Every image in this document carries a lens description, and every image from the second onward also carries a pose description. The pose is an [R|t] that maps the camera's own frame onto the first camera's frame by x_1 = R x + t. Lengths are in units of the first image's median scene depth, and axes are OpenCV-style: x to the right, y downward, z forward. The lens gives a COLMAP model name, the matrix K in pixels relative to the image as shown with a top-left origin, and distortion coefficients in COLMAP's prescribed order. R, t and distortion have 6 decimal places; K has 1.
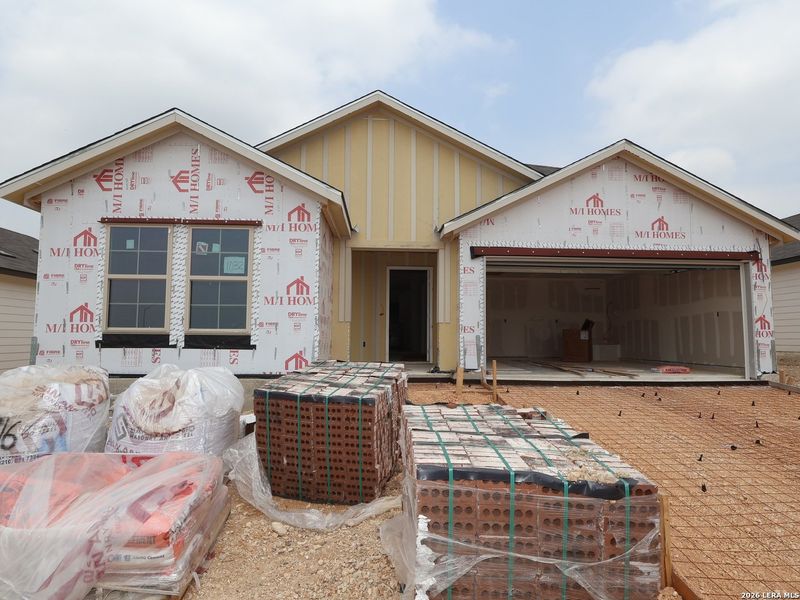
lens RADIAL K [[474.8, 0, 399.0], [0, 474.8, 299.8], [0, 0, 1]] dist [0.000857, 0.003659]
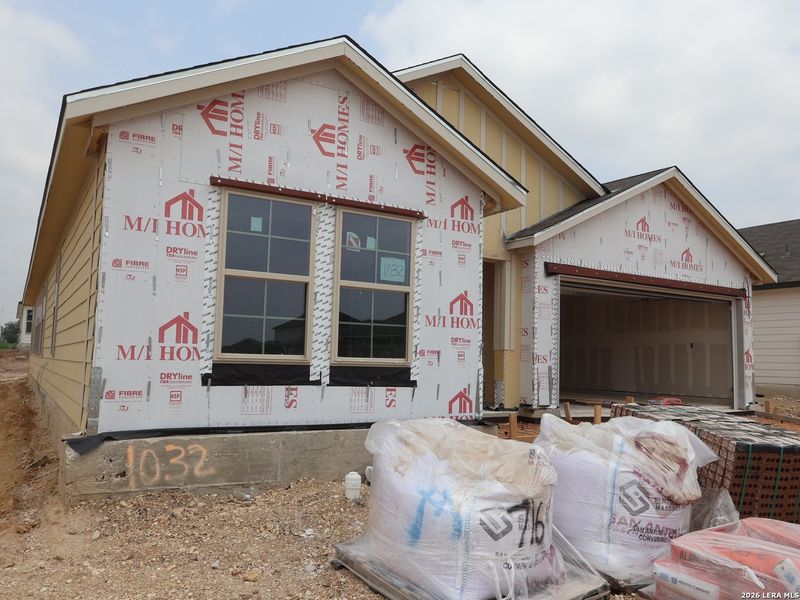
lens RADIAL K [[641.0, 0, 401.6], [0, 641.0, 299.3], [0, 0, 1]] dist [0.000648, -0.002802]
pose [[0.876341, 0.059979, 0.477943, -0.791499], [-0.058154, 0.998134, -0.018631, -0.010548], [-0.478169, -0.011468, 0.878193, 0.138790]]
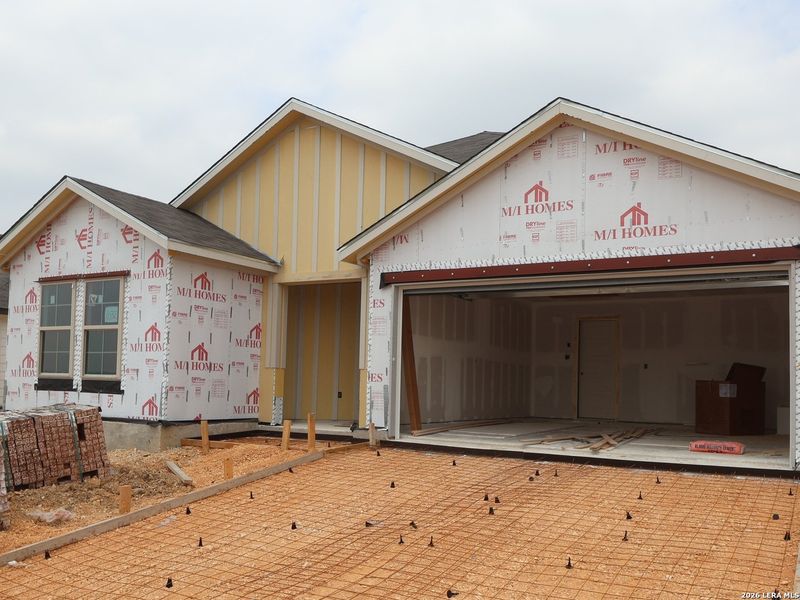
lens RADIAL K [[728.7, 0, 396.0], [0, 728.7, 348.2], [0, 0, 1]] dist [0.006384, 0.000000]
pose [[0.830840, -0.014390, -0.556325, 1.074880], [0.025837, 0.999585, 0.012731, -0.001989], [0.555911, -0.024951, 0.830867, 0.001049]]
